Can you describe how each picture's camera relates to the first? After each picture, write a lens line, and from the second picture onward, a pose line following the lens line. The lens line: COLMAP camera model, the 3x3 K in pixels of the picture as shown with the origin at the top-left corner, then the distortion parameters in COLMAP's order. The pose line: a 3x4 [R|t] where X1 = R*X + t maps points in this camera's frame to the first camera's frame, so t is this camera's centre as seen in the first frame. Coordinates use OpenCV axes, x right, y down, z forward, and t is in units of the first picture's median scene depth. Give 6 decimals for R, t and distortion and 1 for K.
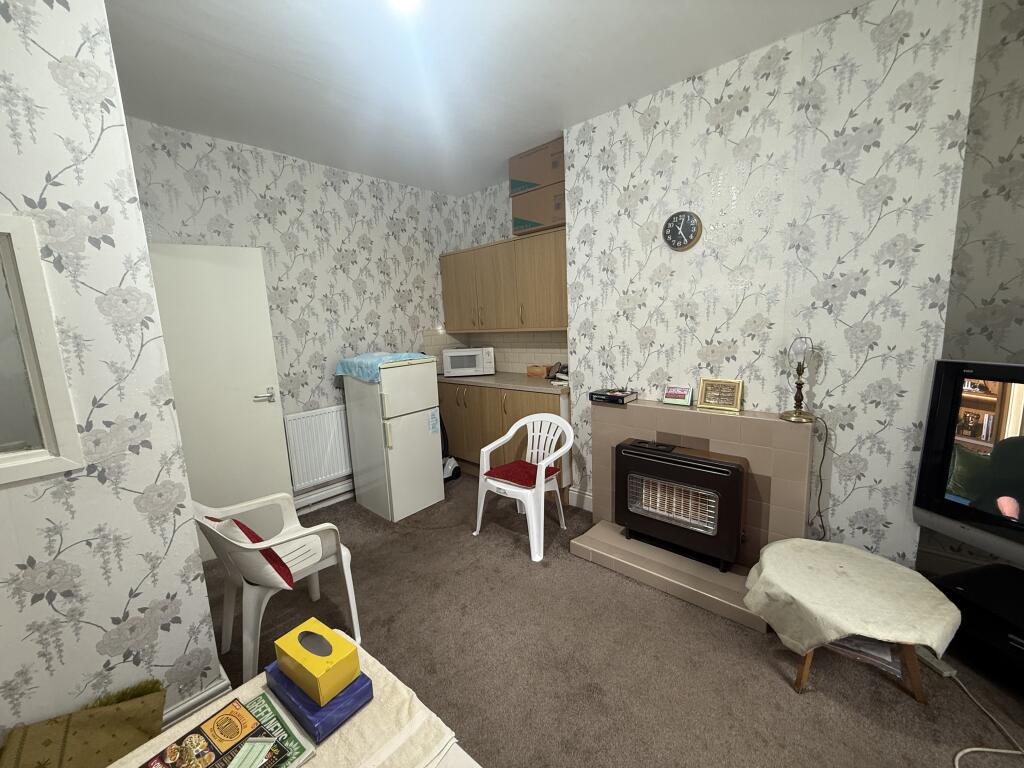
lens RADIAL K [[403.9, 0, 512.0], [0, 403.9, 384.0], [0, 0, 1]] dist [-0.000429, -0.000036]
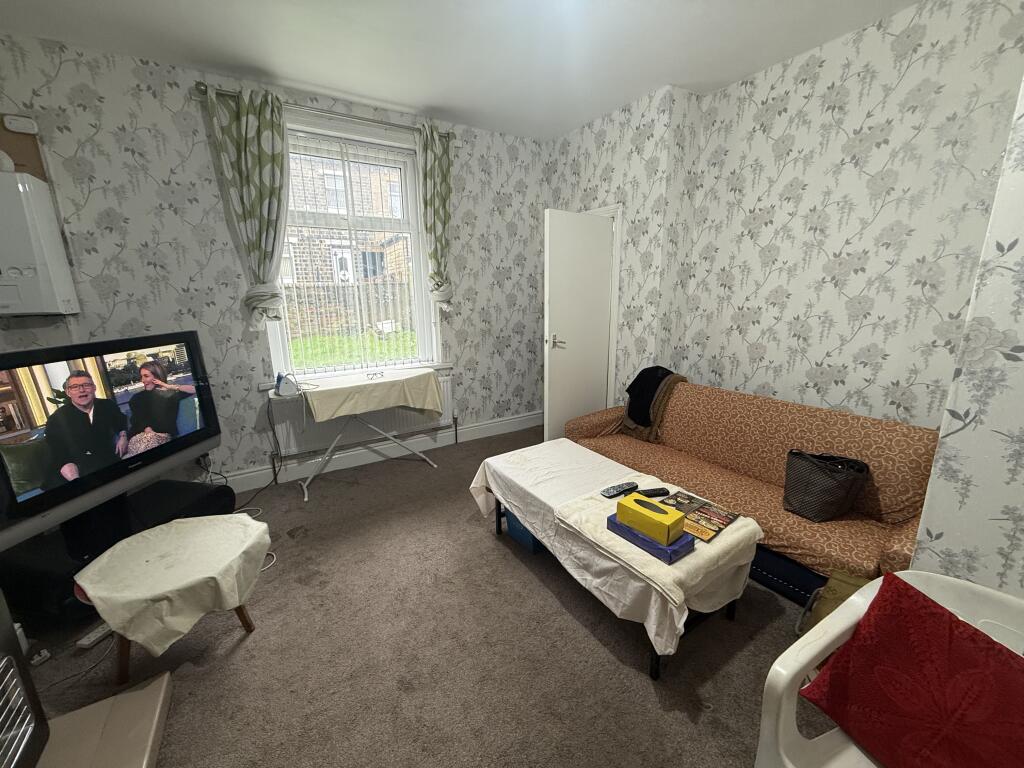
lens RADIAL K [[408.0, 0, 507.9], [0, 408.0, 384.6], [0, 0, 1]] dist [0.000052, 0.000154]
pose [[-0.951959, -0.019600, 0.305599, -0.210034], [0.093611, 0.931553, 0.351349, -0.144247], [-0.291568, 0.363077, -0.884965, 1.042719]]
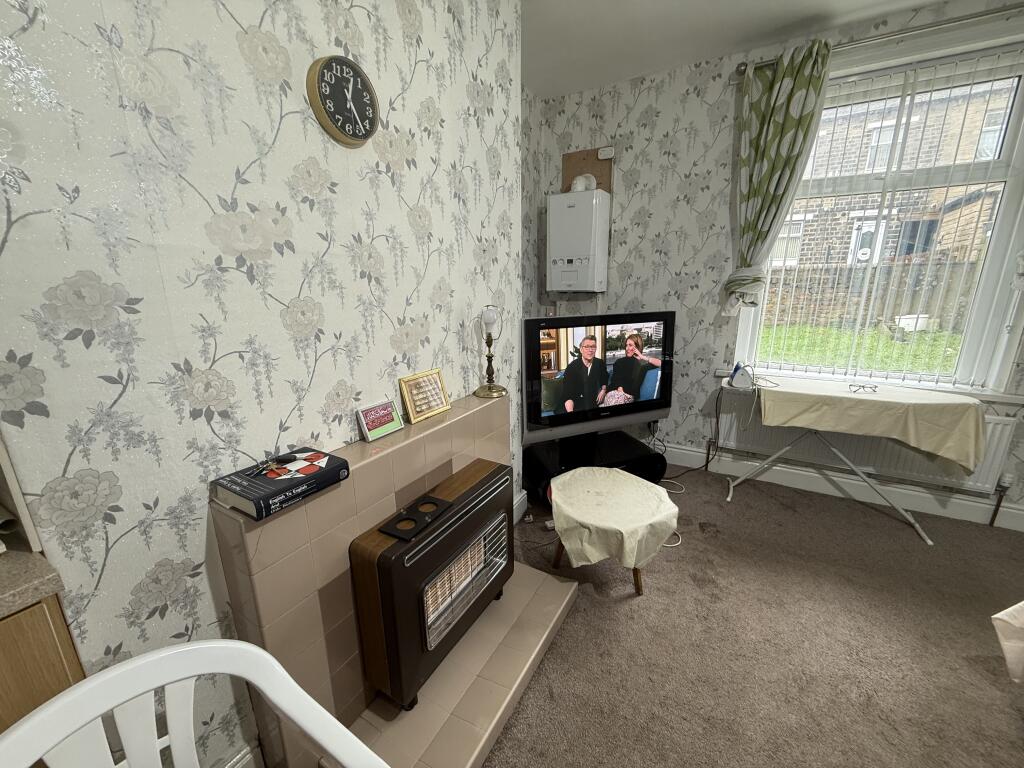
lens RADIAL K [[408.0, 0, 507.9], [0, 408.0, 384.6], [0, 0, 1]] dist [0.000052, 0.000154]
pose [[-0.194995, -0.207998, 0.958495, -0.177080], [0.163828, 0.956618, 0.240920, -0.136623], [-0.967025, 0.204007, -0.152460, 0.970901]]
